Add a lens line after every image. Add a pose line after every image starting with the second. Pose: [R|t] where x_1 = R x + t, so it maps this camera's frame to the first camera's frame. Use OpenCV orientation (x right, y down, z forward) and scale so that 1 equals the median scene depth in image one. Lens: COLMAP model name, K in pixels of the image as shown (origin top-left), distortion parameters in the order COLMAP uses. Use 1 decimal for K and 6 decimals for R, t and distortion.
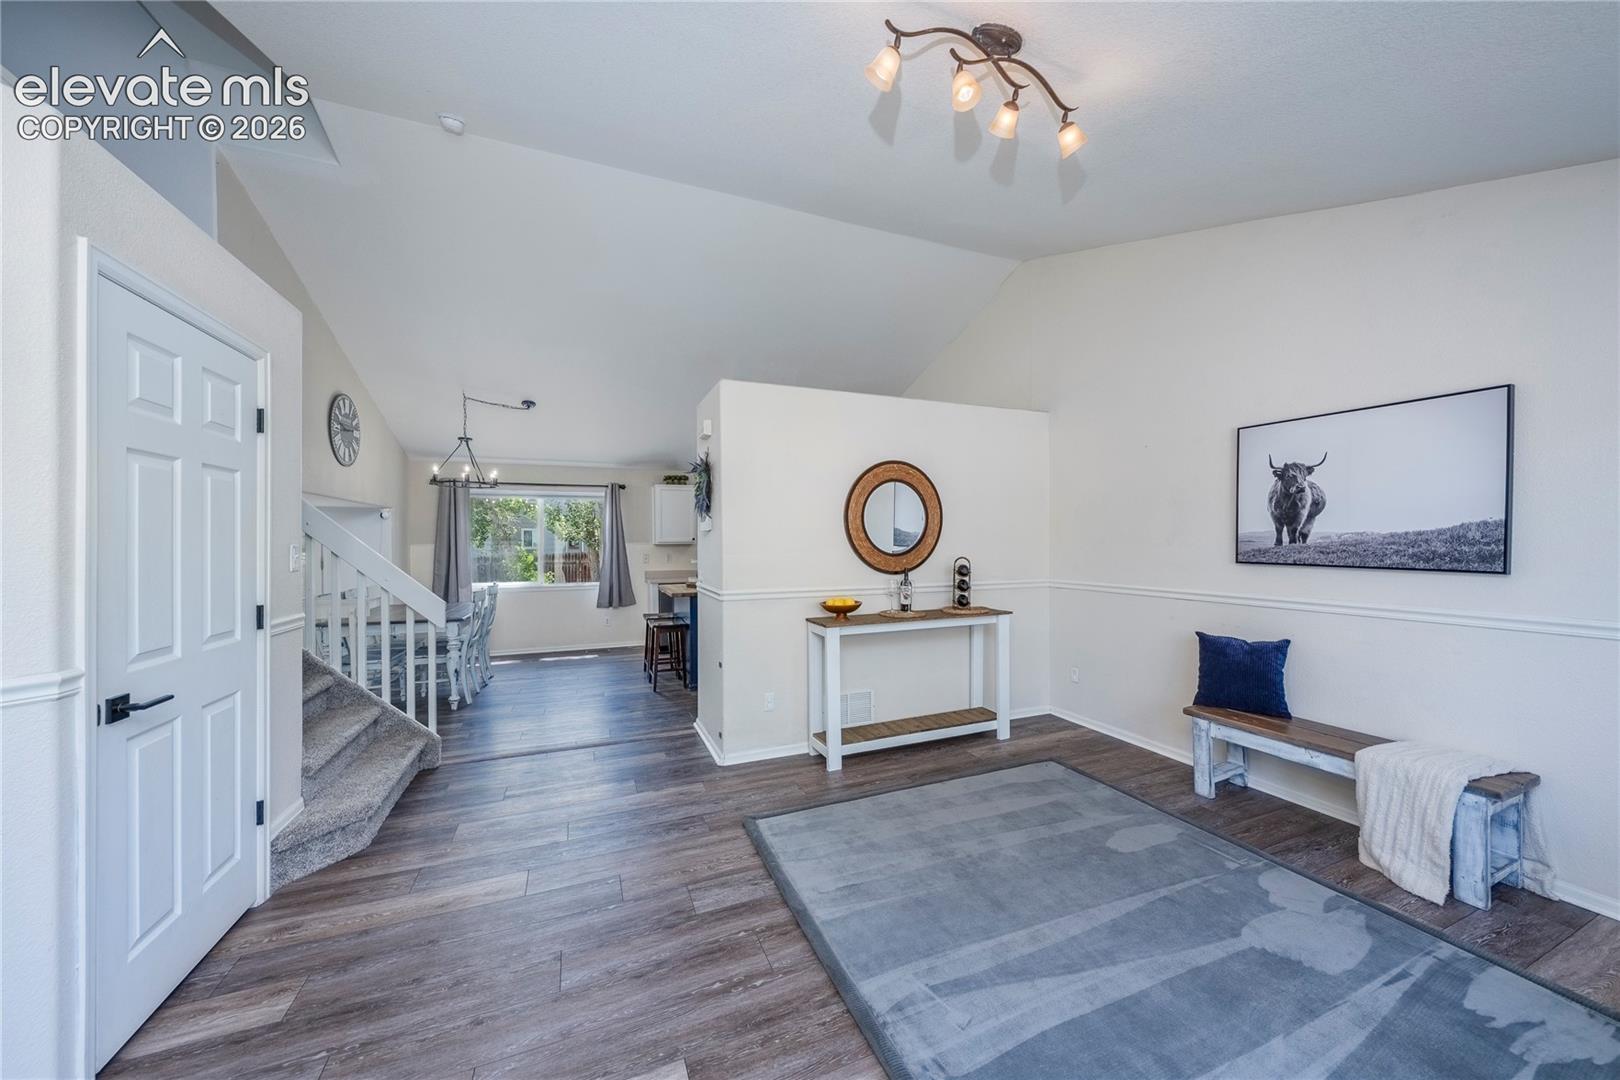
lens RADIAL K [[566.8, 0, 800.4], [0, 566.8, 543.6], [0, 0, 1]] dist [-0.000089, -0.000049]
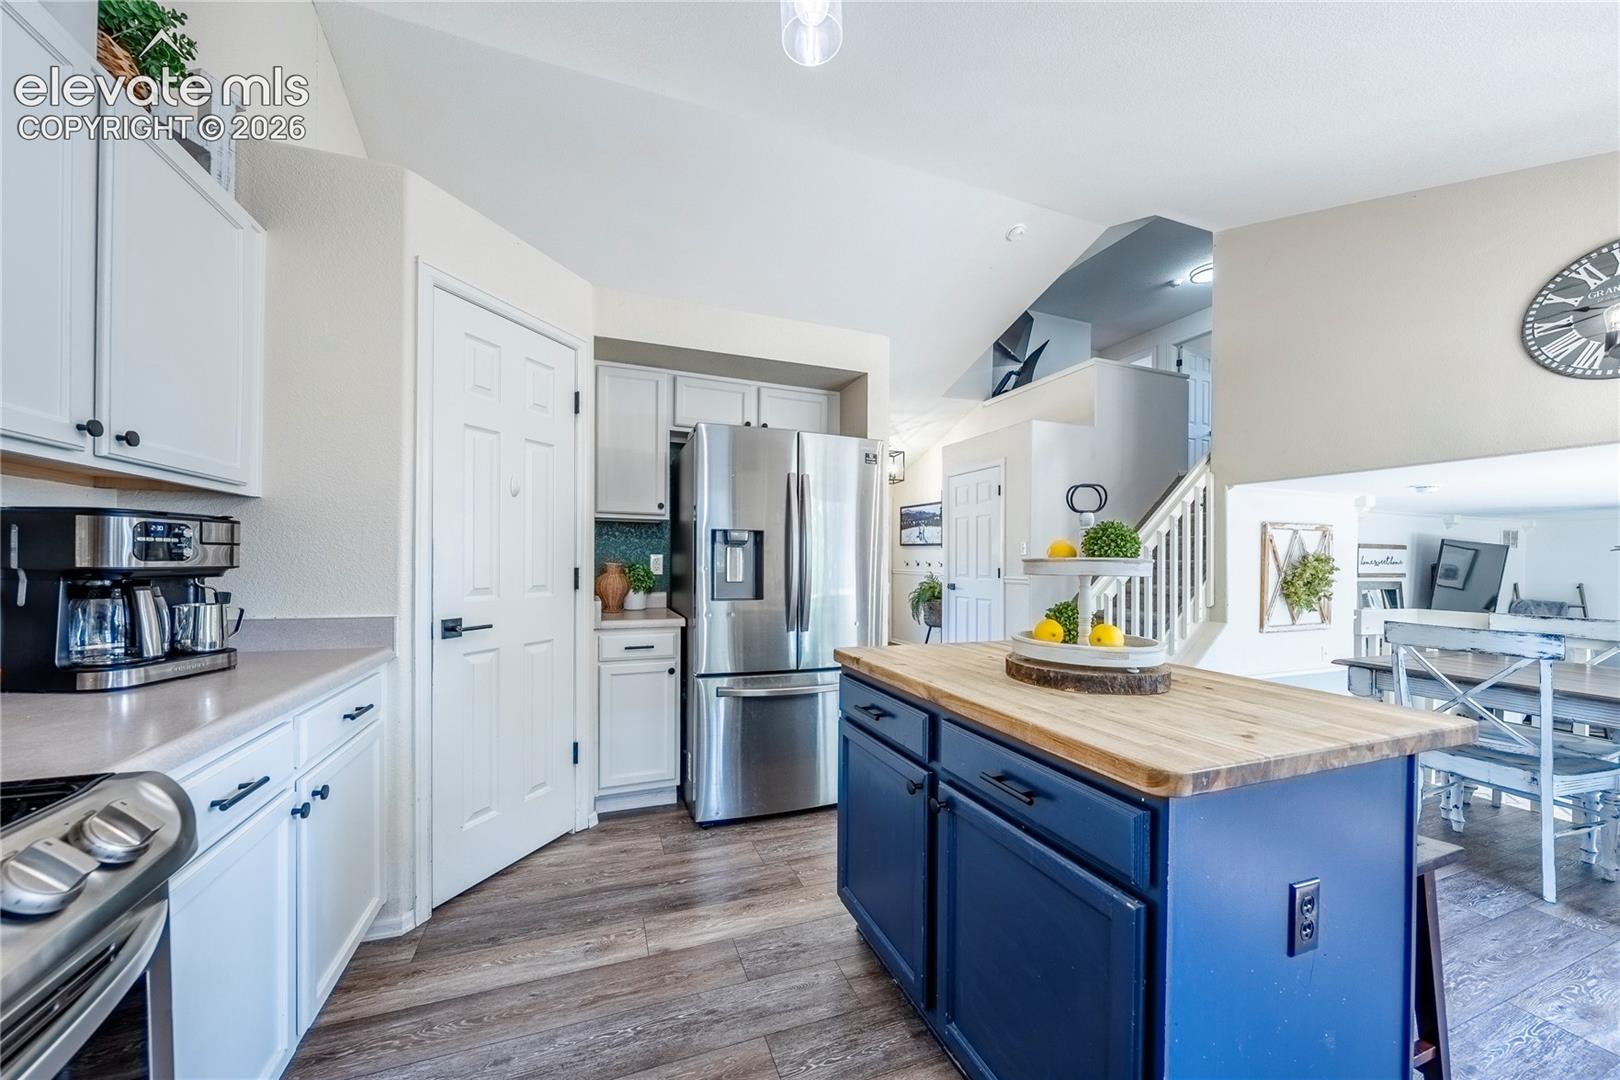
lens RADIAL K [[554.1, 0, 803.0], [0, 554.1, 559.3], [0, 0, 1]] dist [-0.002012, -0.000197]
pose [[-0.999966, -0.007292, -0.003856, -0.093150], [-0.007298, 0.999972, 0.001645, 0.055328], [0.003844, 0.001673, -0.999991, 2.469440]]
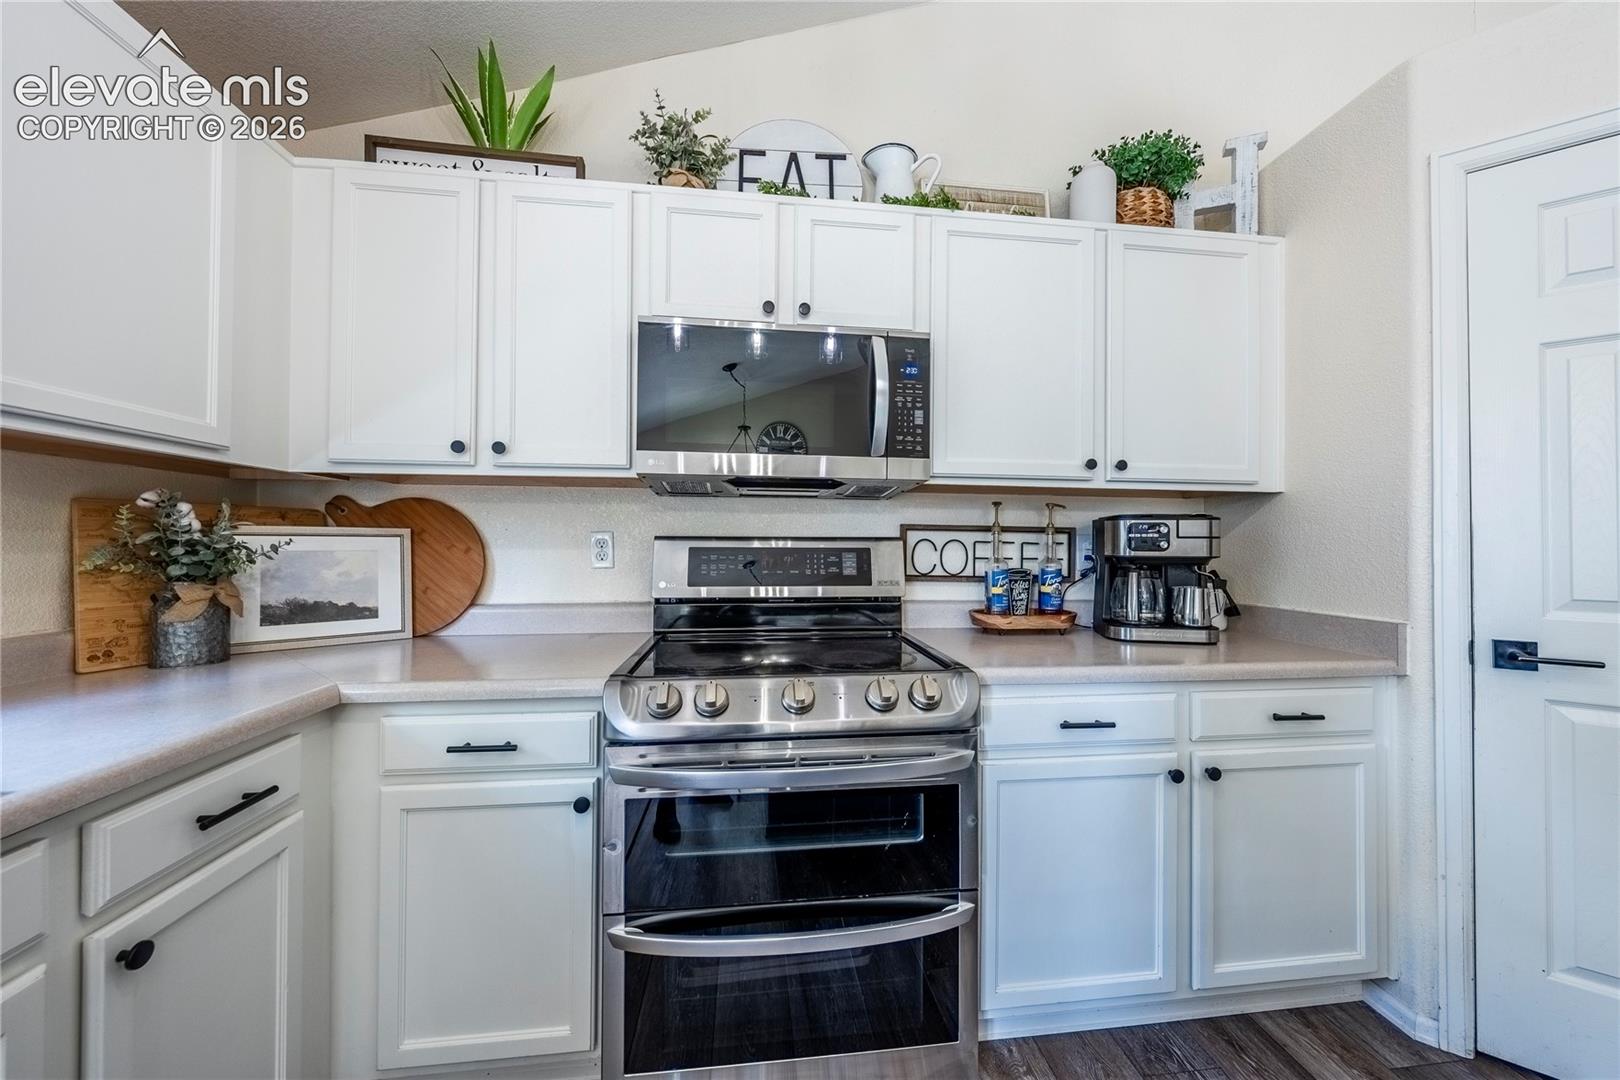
lens RADIAL K [[564.3, 0, 813.9], [0, 564.3, 537.8], [0, 0, 1]] dist [0.000904, 0.000073]
pose [[0.217185, 0.017228, 0.975978, -0.236765], [-0.005170, 0.999851, -0.016499, 0.058245], [-0.976117, -0.001462, 0.217242, 2.263940]]
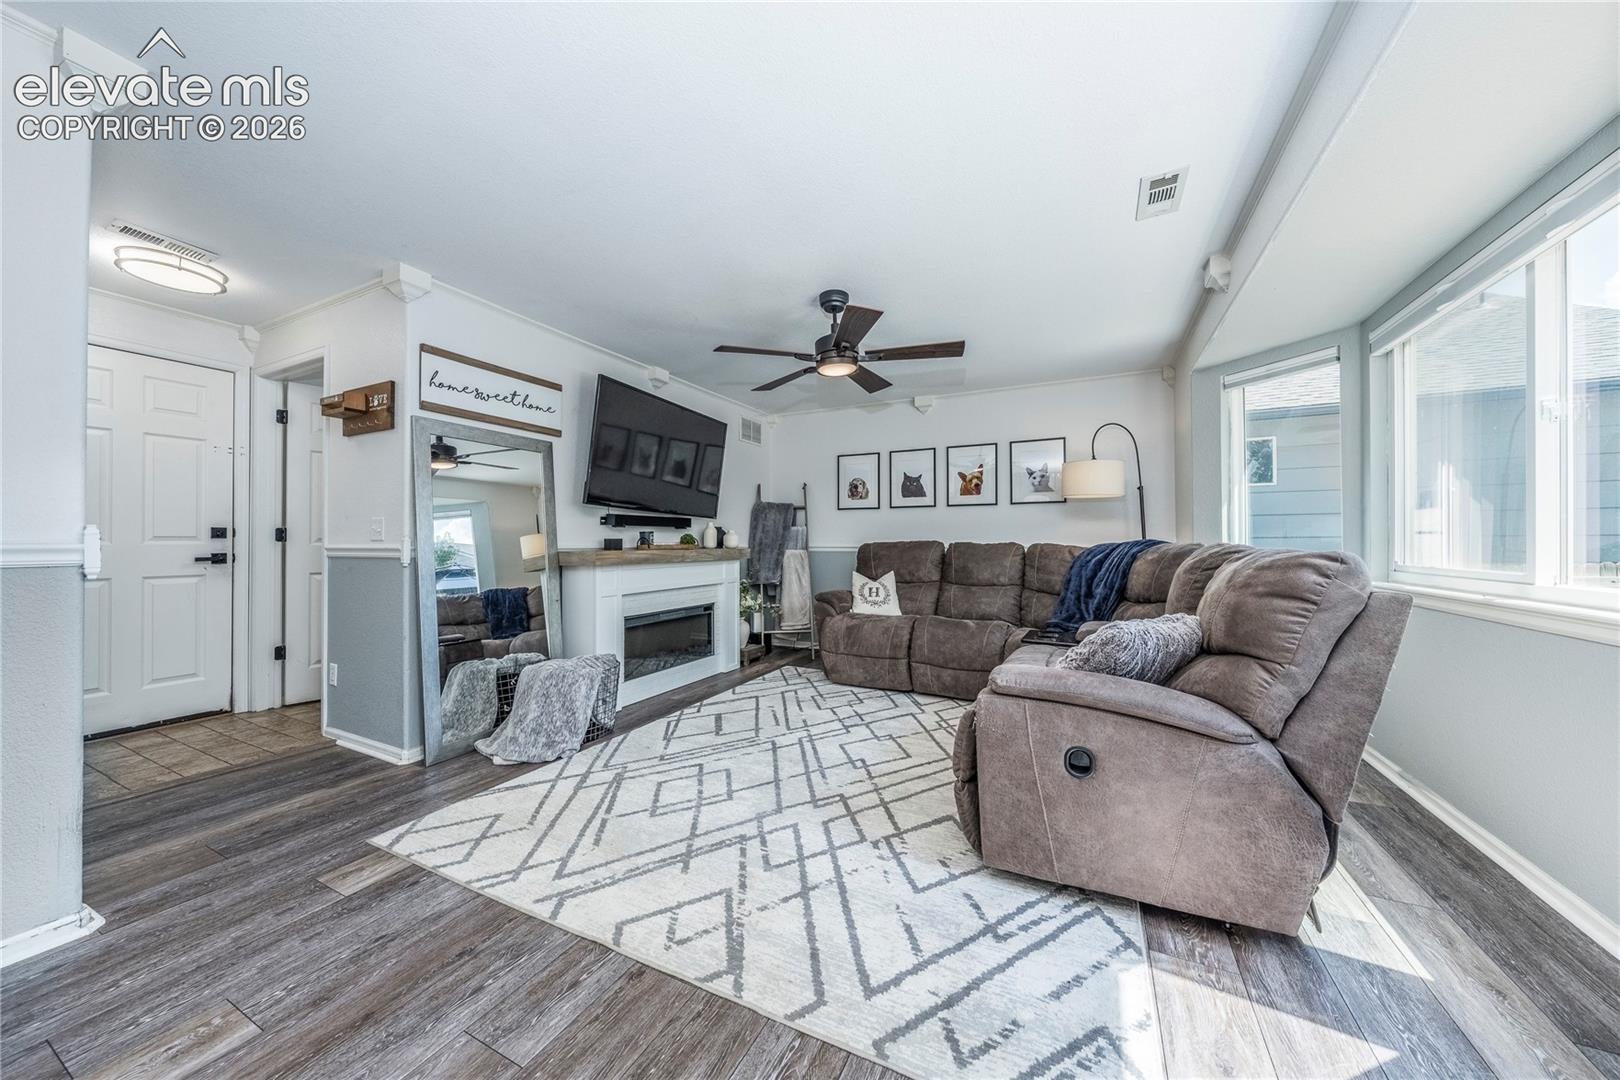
lens RADIAL K [[554.1, 0, 803.0], [0, 554.1, 539.1], [0, 0, 1]] dist [-0.002067, -0.000194]
pose [[-0.732876, 0.000870, -0.680362, -1.782383], [0.004174, 0.999986, -0.003216, 0.329954], [0.680349, -0.005197, -0.732870, 1.766739]]
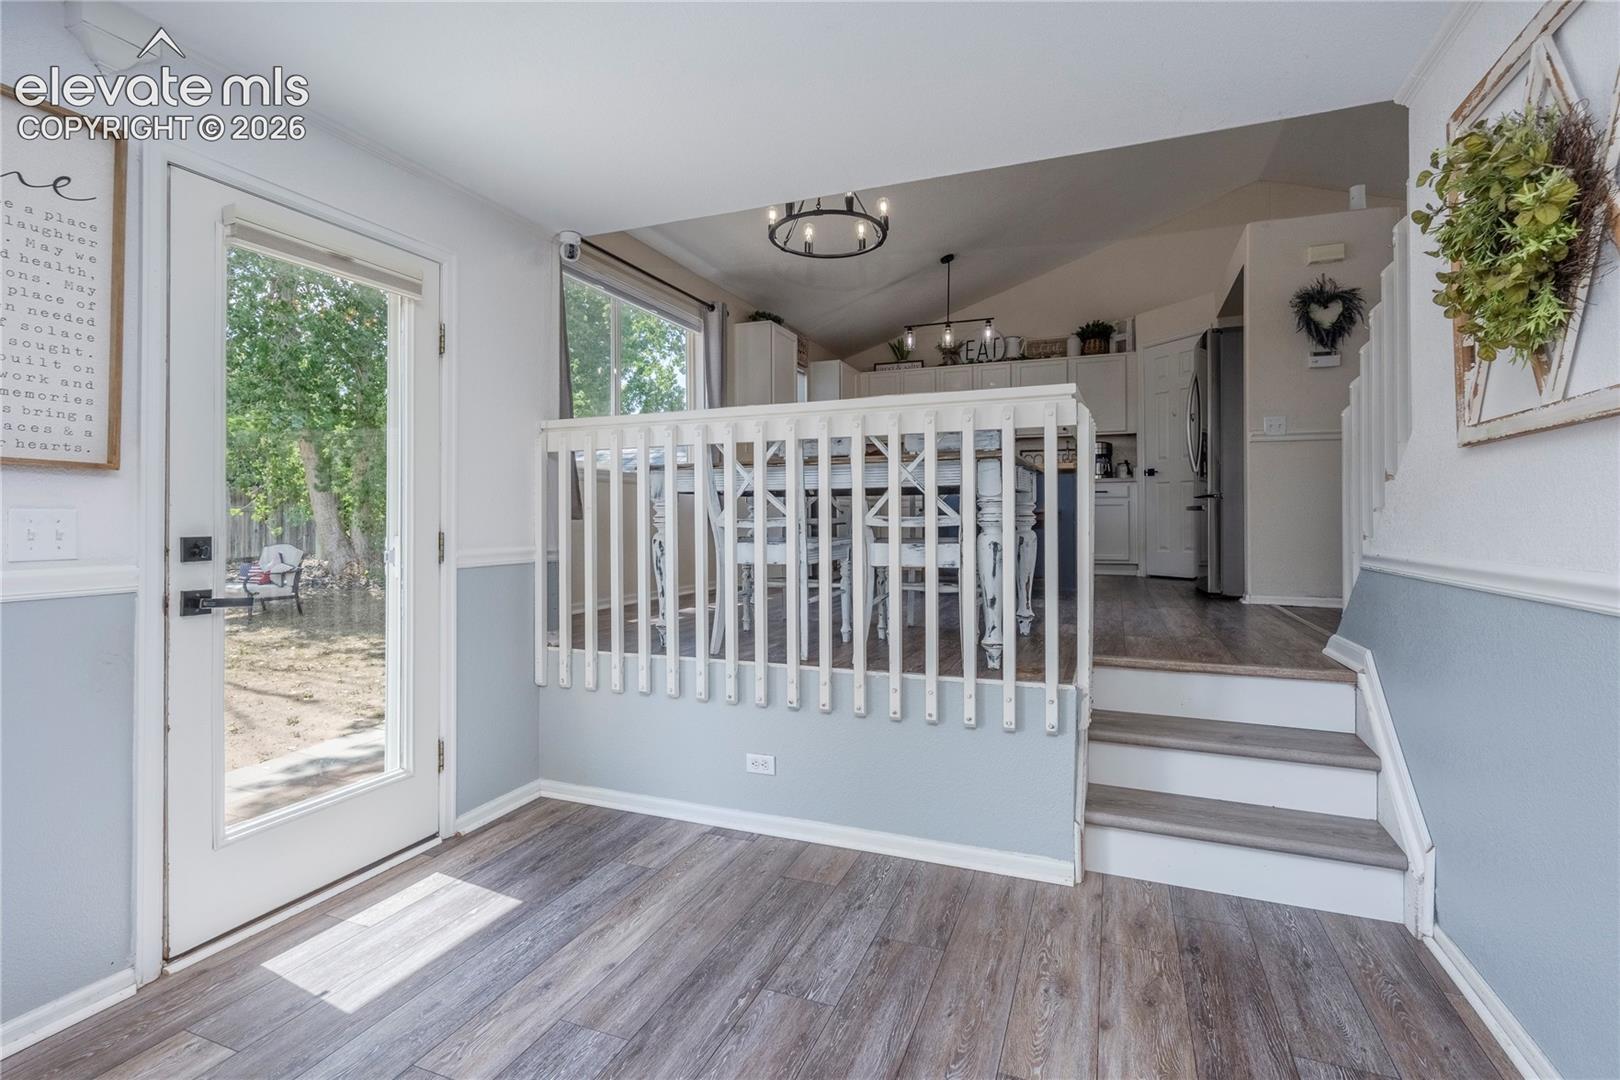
lens RADIAL K [[730.2, 0, 791.1], [0, 730.2, 505.1], [0, 0, 1]] dist [0.000392, -0.000093]
pose [[0.692703, 0.019606, 0.720957, -2.044721], [-0.001737, 0.999673, -0.025516, 0.294987], [-0.721221, 0.016423, 0.692510, 1.084686]]
